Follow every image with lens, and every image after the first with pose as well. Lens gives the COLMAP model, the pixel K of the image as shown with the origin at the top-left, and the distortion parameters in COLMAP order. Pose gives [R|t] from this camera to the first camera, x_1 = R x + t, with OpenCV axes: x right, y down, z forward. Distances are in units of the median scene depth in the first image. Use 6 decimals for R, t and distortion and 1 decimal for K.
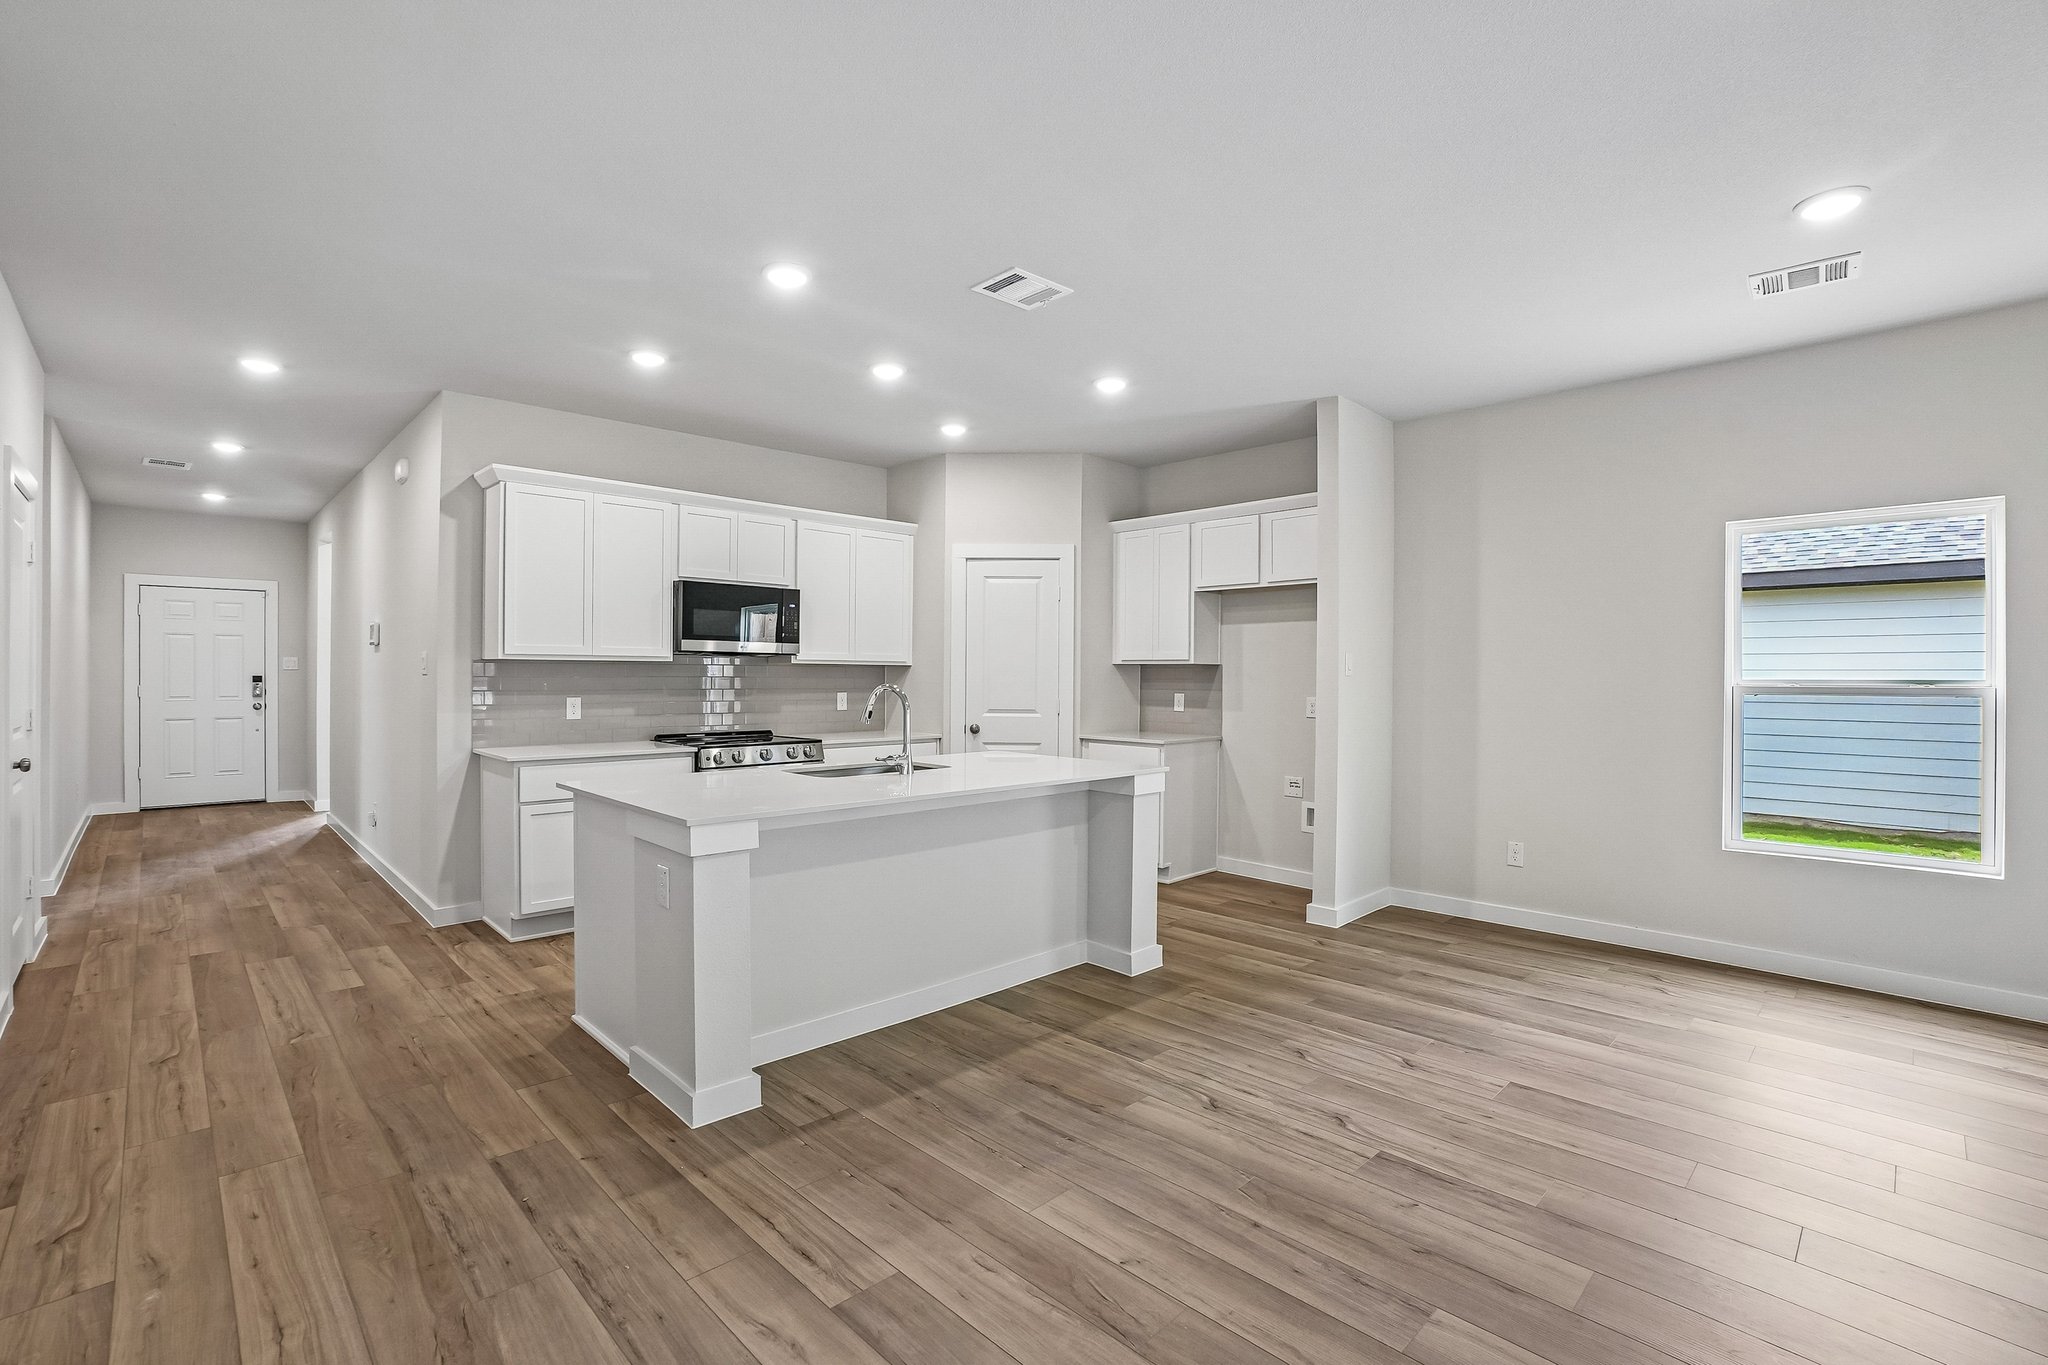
lens RADIAL K [[926.5, 0, 1012.3], [0, 926.5, 673.4], [0, 0, 1]] dist [-0.057464, 0.017883]
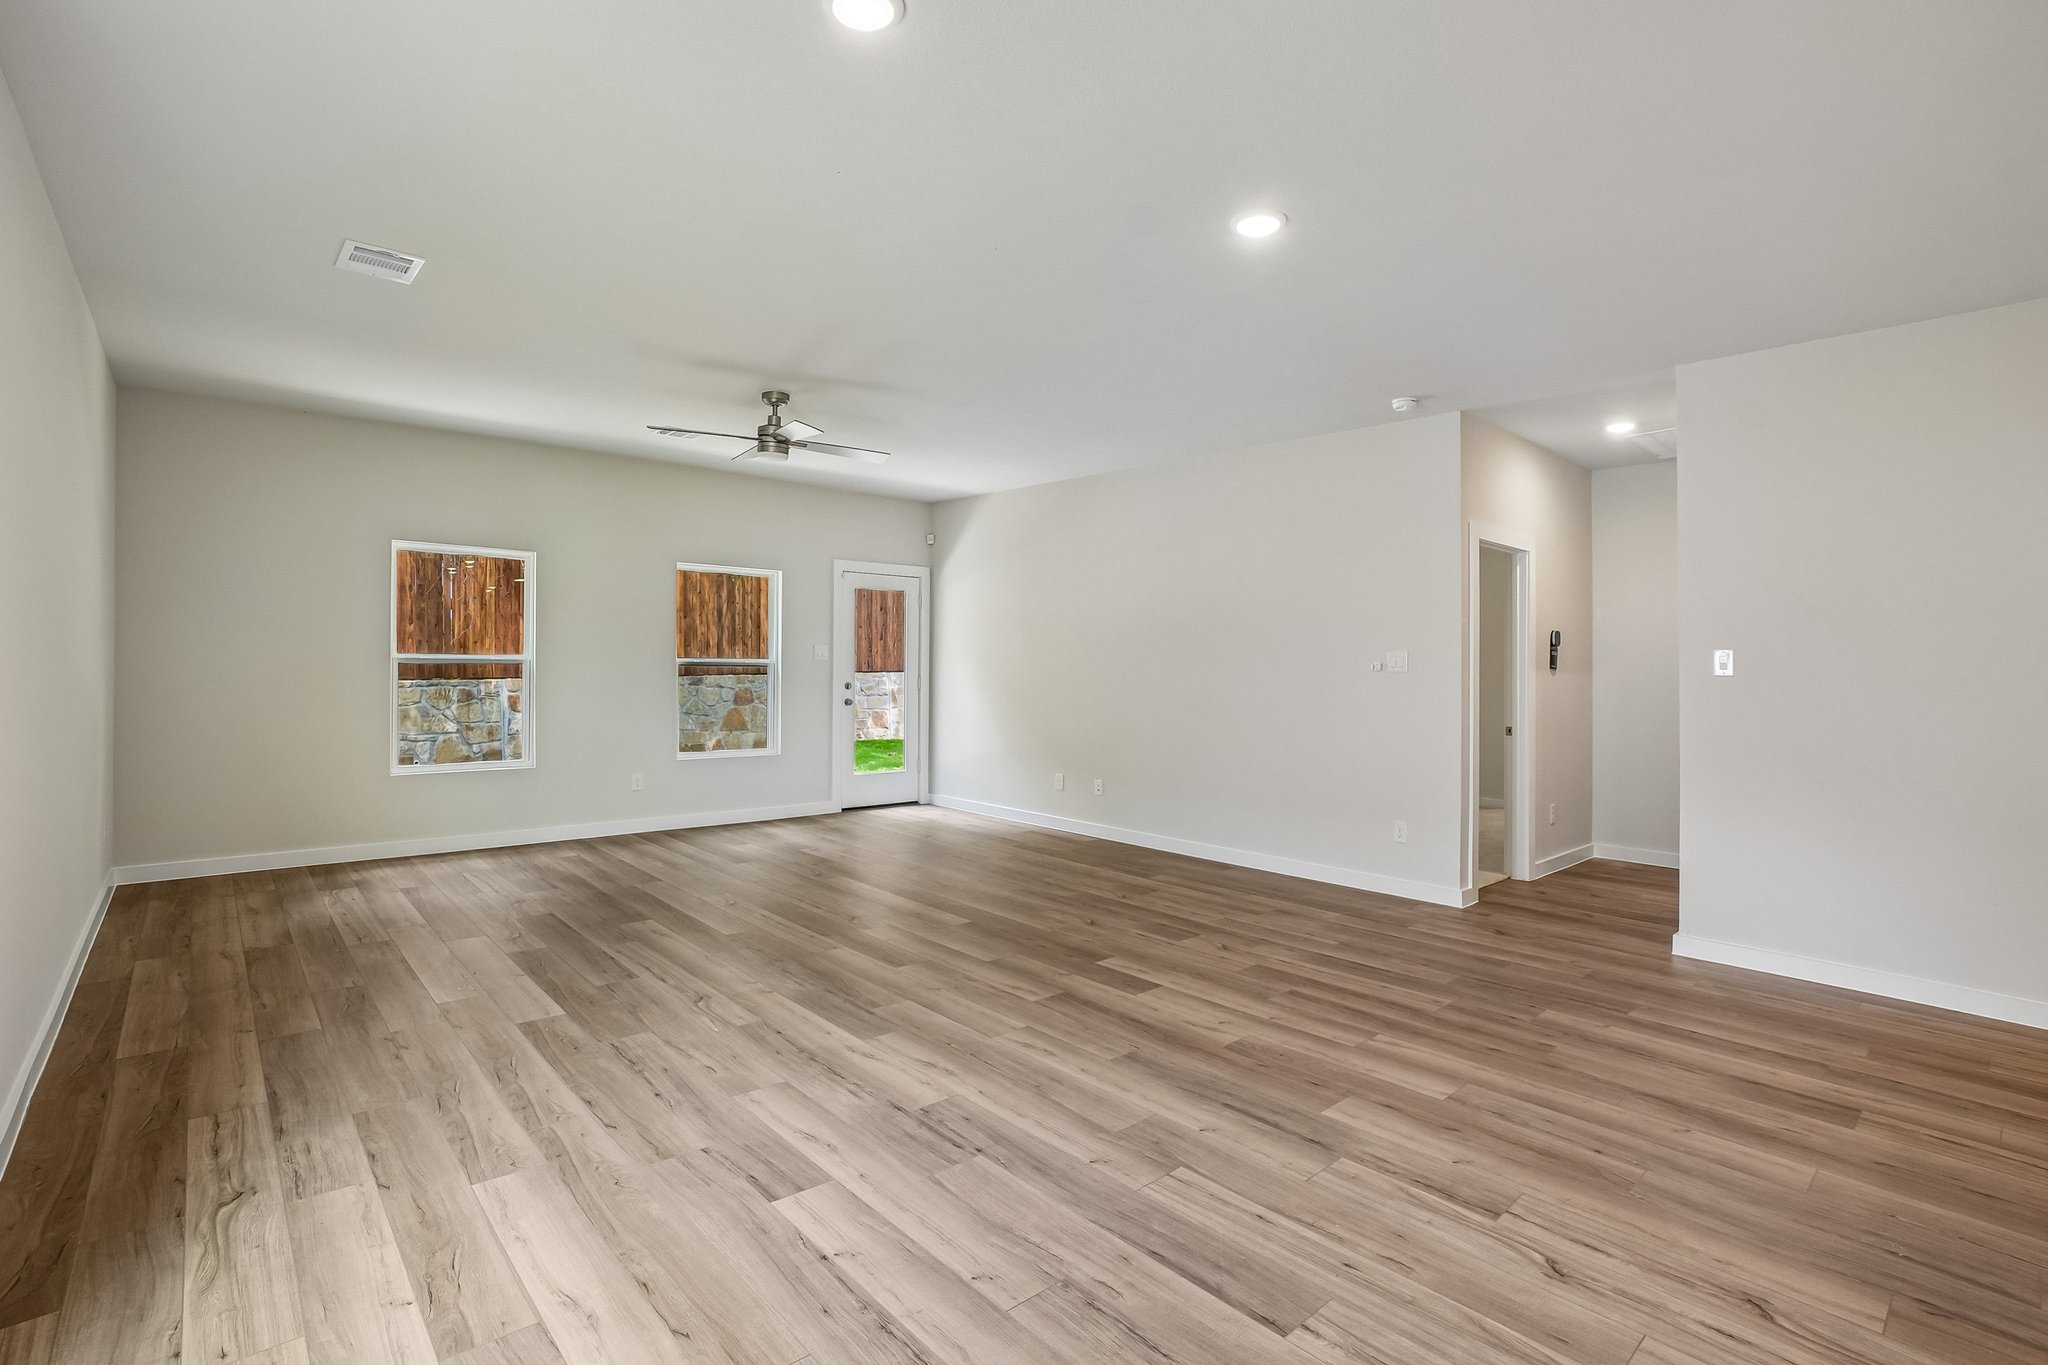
lens RADIAL K [[926.5, 0, 997.9], [0, 926.5, 672.8], [0, 0, 1]] dist [-0.057464, 0.017883]
pose [[-0.998102, -0.024116, 0.056672, 0.503461], [-0.023888, 0.999704, 0.004696, 0.007817], [-0.056768, 0.003334, -0.998382, 1.121830]]
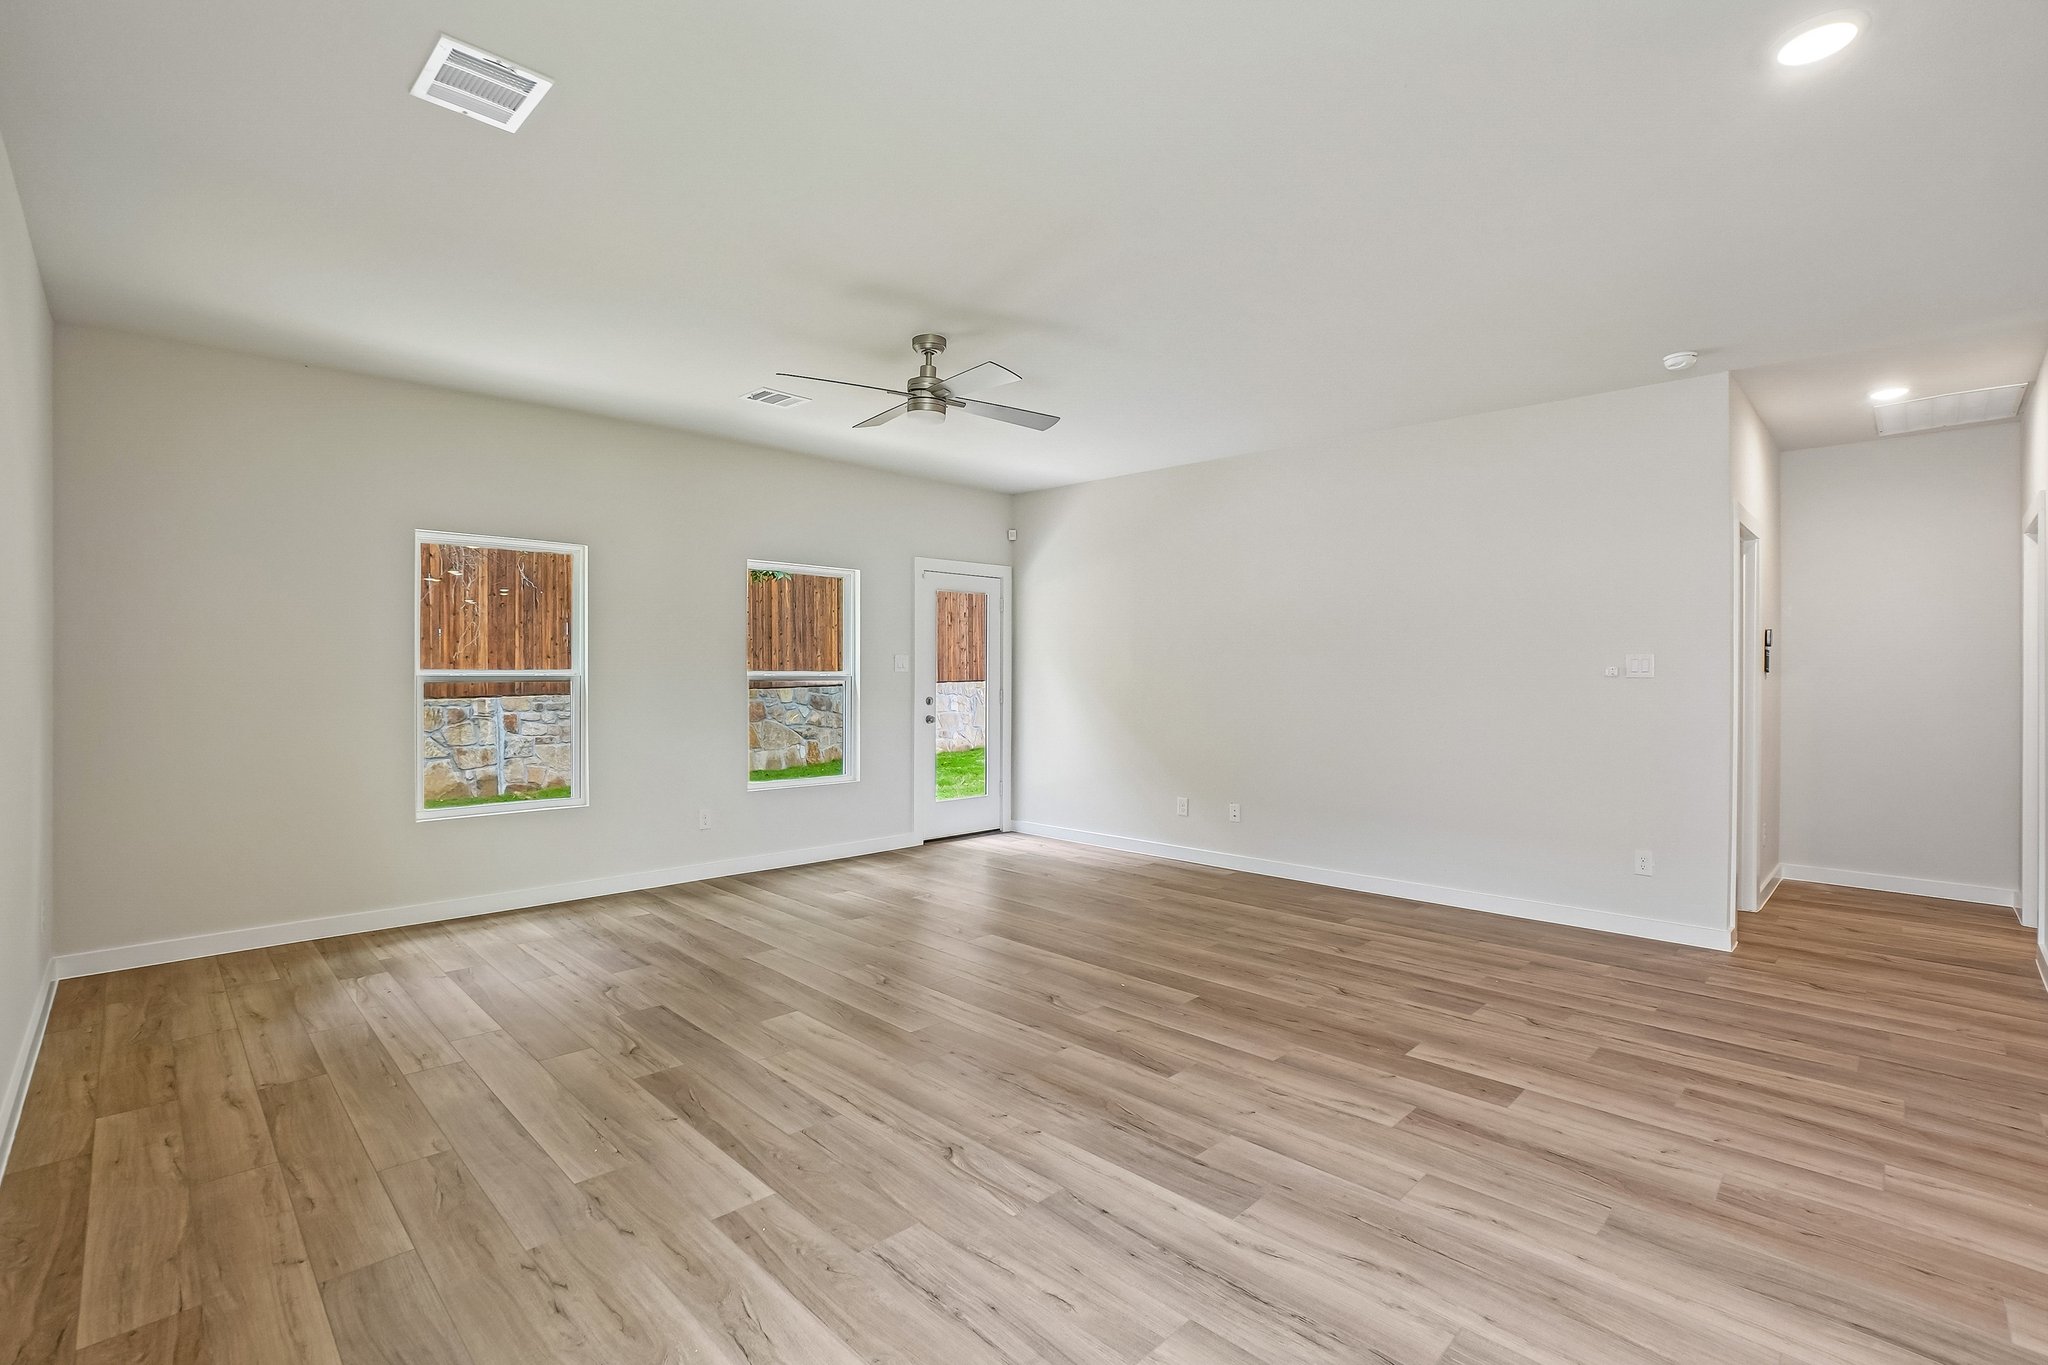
lens RADIAL K [[926.5, 0, 1002.3], [0, 926.5, 674.0], [0, 0, 1]] dist [-0.057464, 0.017883]
pose [[-0.999928, -0.011266, 0.004068, 0.786042], [-0.011276, 0.999933, -0.002645, 0.006689], [-0.004038, -0.002691, -0.999988, 0.894641]]
